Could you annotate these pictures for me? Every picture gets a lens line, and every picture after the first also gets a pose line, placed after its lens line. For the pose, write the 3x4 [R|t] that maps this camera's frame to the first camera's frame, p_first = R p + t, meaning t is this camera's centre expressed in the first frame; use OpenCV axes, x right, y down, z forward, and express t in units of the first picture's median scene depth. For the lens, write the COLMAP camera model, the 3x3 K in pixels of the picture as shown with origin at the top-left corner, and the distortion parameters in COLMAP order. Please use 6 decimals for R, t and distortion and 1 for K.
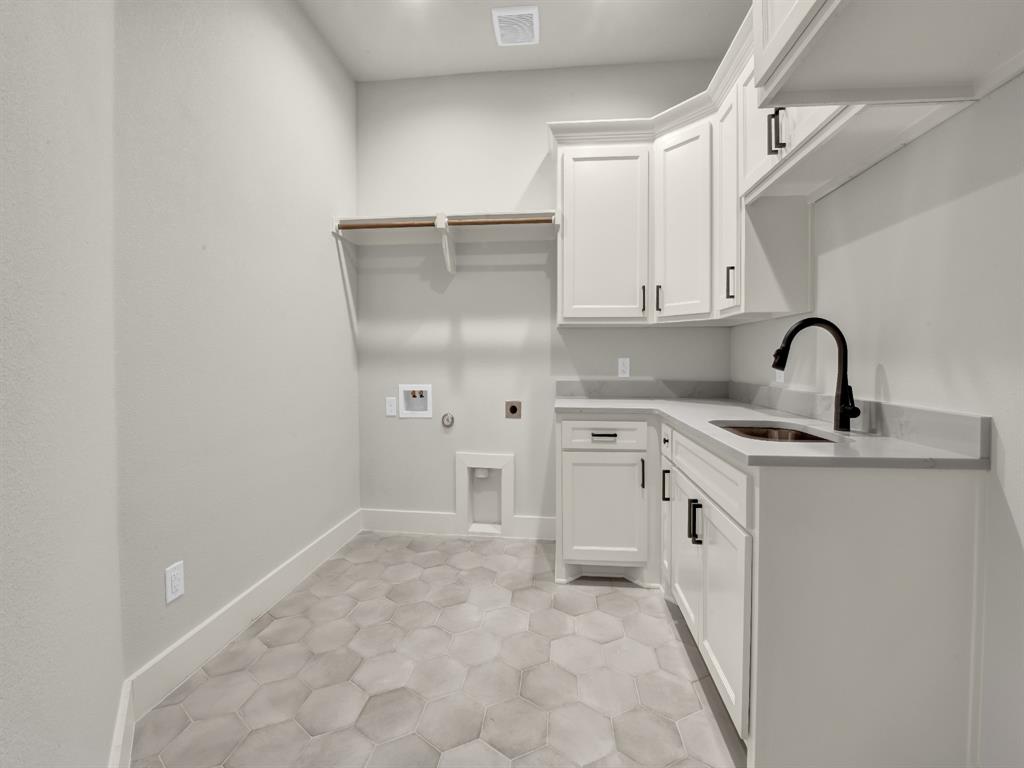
lens RADIAL K [[435.8, 0, 514.1], [0, 435.8, 376.2], [0, 0, 1]] dist [-0.000519, -0.000144]
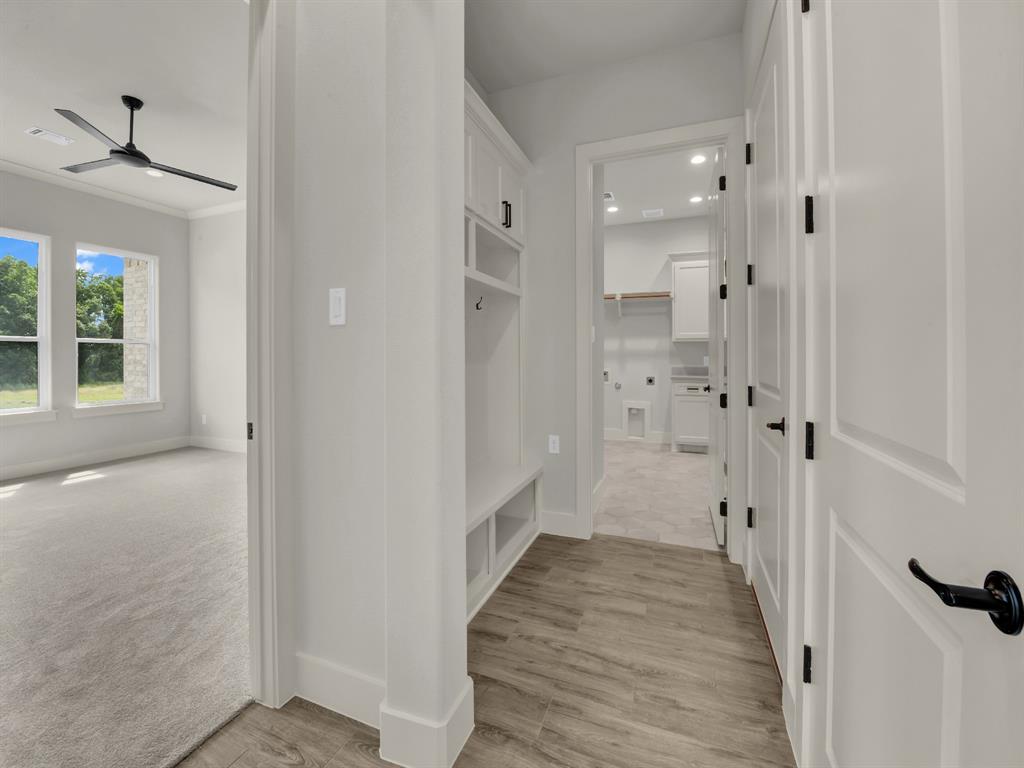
lens RADIAL K [[435.8, 0, 511.5], [0, 435.8, 356.5], [0, 0, 1]] dist [-0.000519, -0.000144]
pose [[0.965524, -0.000667, -0.260312, -0.103347], [-0.006484, 0.999625, -0.026613, 0.020156], [0.260232, 0.027383, 0.965158, -1.228554]]
